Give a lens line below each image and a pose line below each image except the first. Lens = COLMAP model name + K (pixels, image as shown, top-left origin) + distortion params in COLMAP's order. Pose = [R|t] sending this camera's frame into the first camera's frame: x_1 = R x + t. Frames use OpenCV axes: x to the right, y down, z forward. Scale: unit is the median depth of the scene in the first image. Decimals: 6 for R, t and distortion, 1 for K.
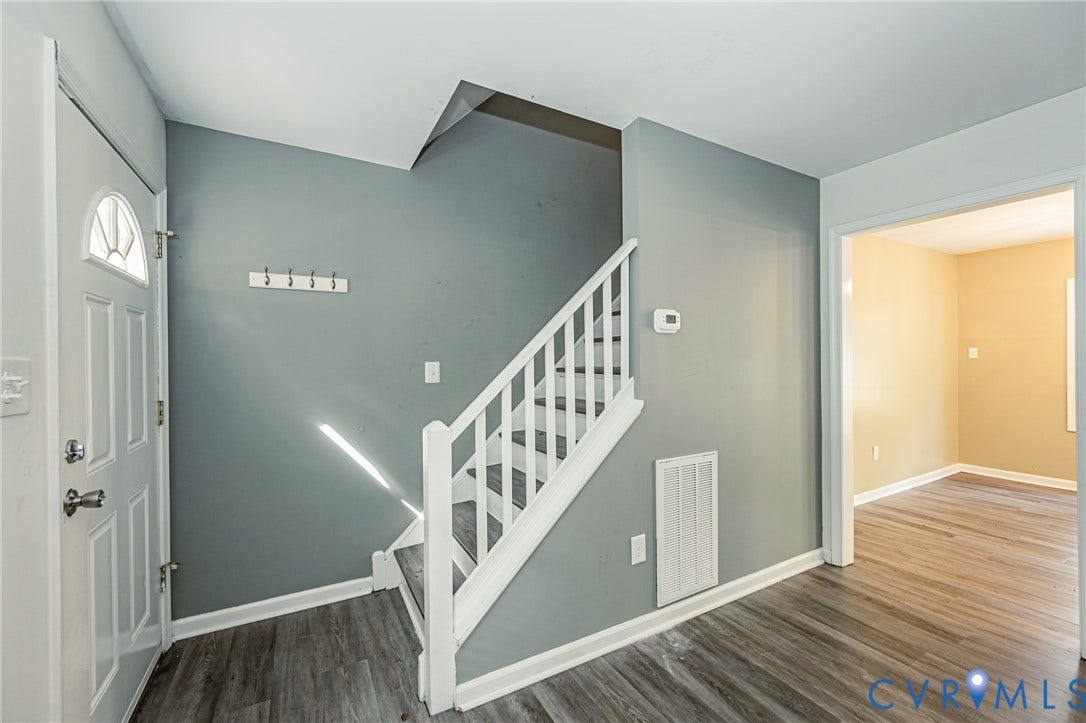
lens RADIAL K [[437.4, 0, 533.9], [0, 437.4, 357.6], [0, 0, 1]] dist [-0.003467, 0.000931]
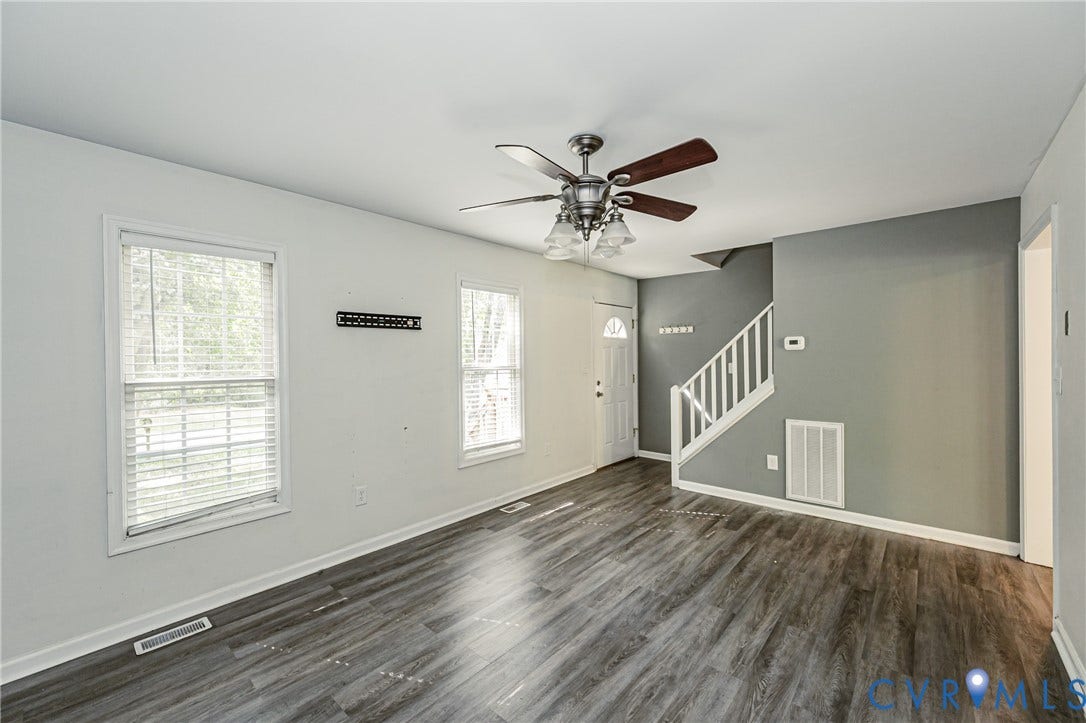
lens RADIAL K [[437.4, 0, 550.2], [0, 437.4, 358.8], [0, 0, 1]] dist [-0.003467, 0.000931]
pose [[0.346747, 0.009284, -0.937913, 1.582569], [0.013061, 0.999806, 0.014725, -0.057017], [0.937868, -0.017356, 0.346559, -0.541641]]
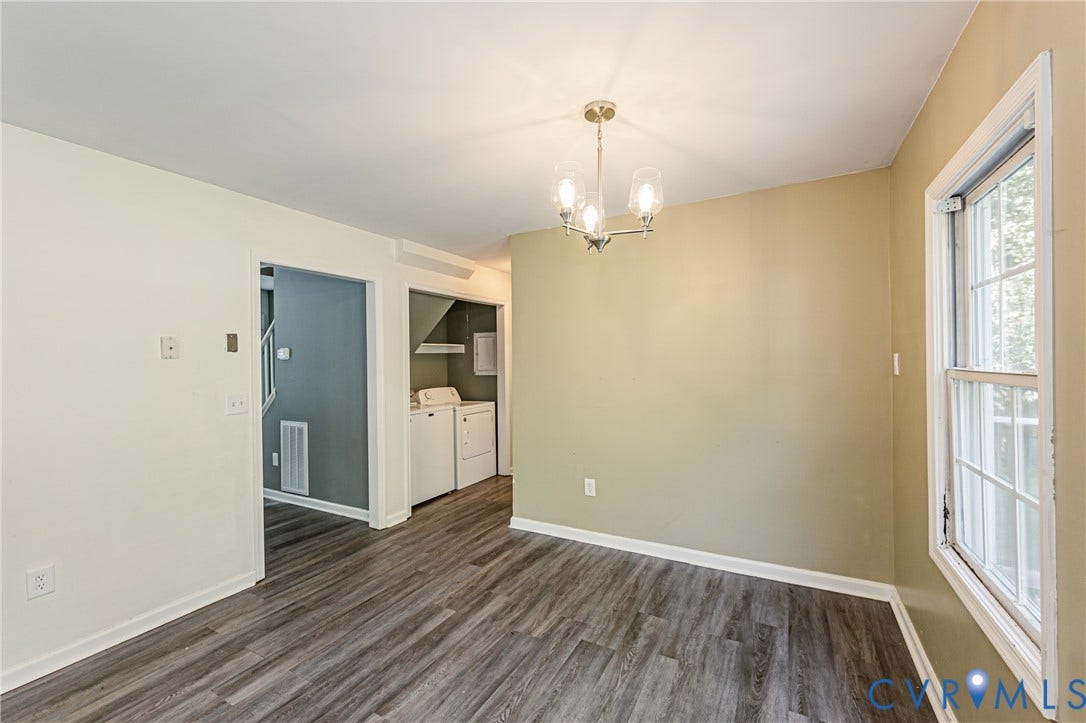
lens RADIAL K [[437.4, 0, 539.5], [0, 437.4, 359.7], [0, 0, 1]] dist [-0.003467, 0.000931]
pose [[0.540664, -0.001745, -0.841237, 2.609690], [0.014374, 0.999871, 0.007164, -0.056093], [0.841116, -0.015966, 0.540619, 0.871237]]
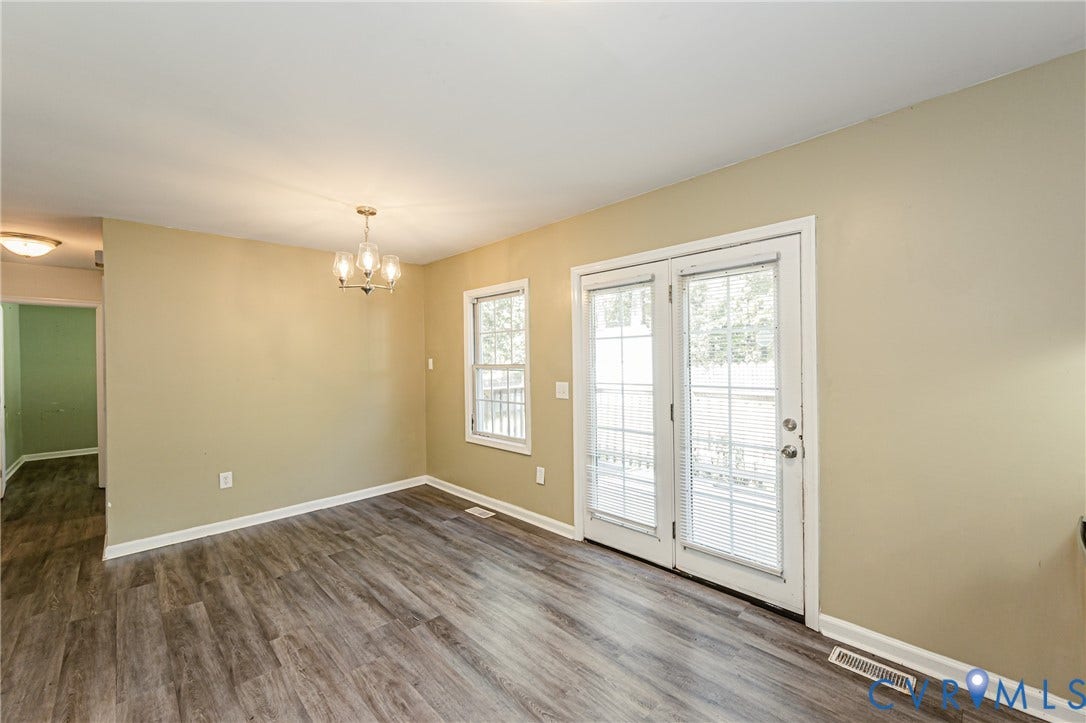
lens RADIAL K [[437.4, 0, 542.2], [0, 437.4, 360.7], [0, 0, 1]] dist [-0.003467, 0.000931]
pose [[0.961236, -0.003800, 0.275702, 2.117000], [0.001056, 0.999948, 0.010099, -0.062053], [-0.275726, -0.009416, 0.961190, -0.065199]]
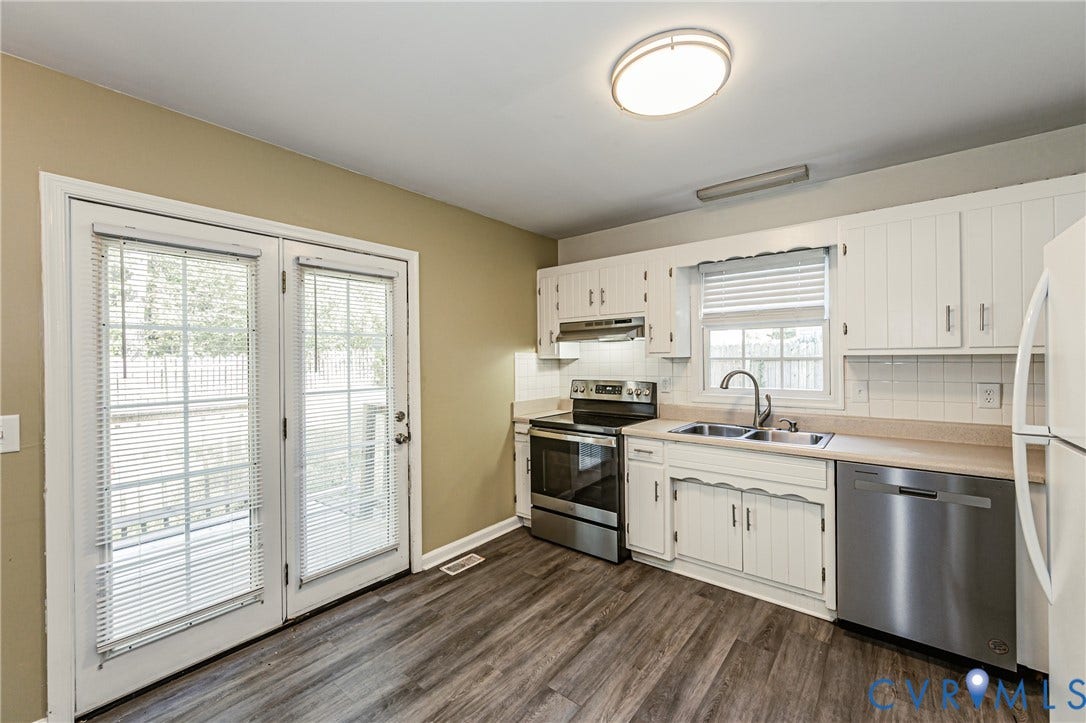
lens RADIAL K [[437.4, 0, 539.8], [0, 437.4, 357.9], [0, 0, 1]] dist [-0.003467, 0.000931]
pose [[-0.387231, 0.016624, 0.921833, 1.662011], [0.007222, 0.999861, -0.014997, -0.045165], [-0.921954, 0.000850, -0.387298, 0.867593]]
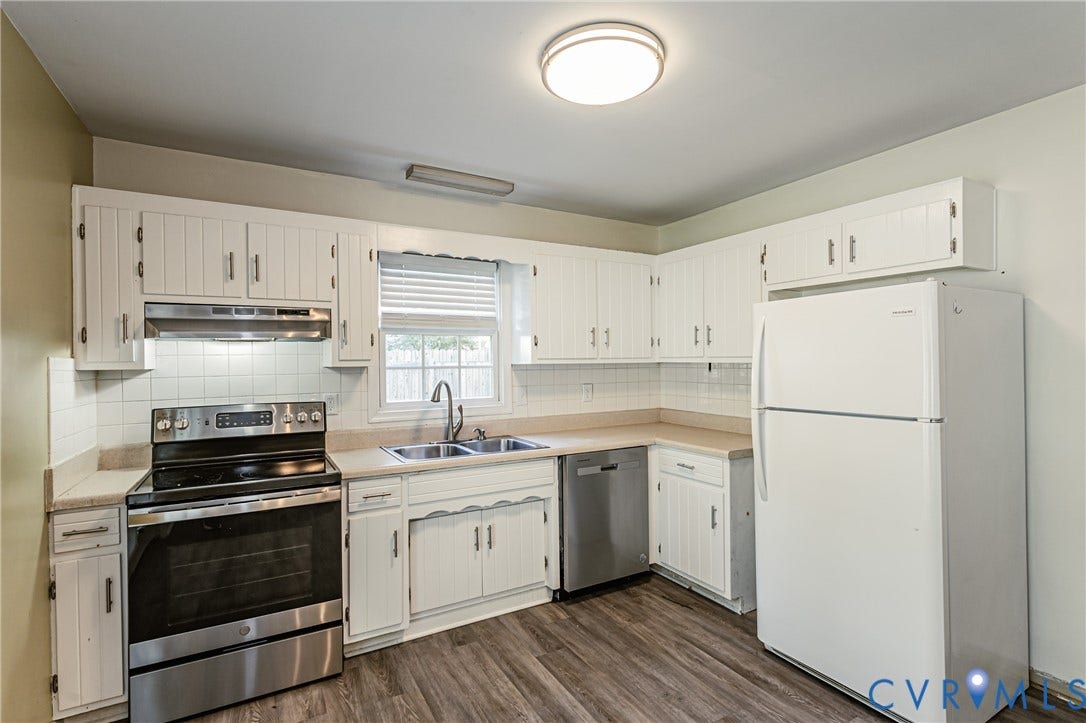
lens RADIAL K [[512.5, 0, 546.6], [0, 512.5, 360.4], [0, 0, 1]] dist [0.002357, -0.000997]
pose [[-0.999451, 0.020660, -0.025896, 2.378236], [0.020903, 0.999740, -0.009154, -0.059199], [0.025700, -0.009690, -0.999623, 1.192522]]
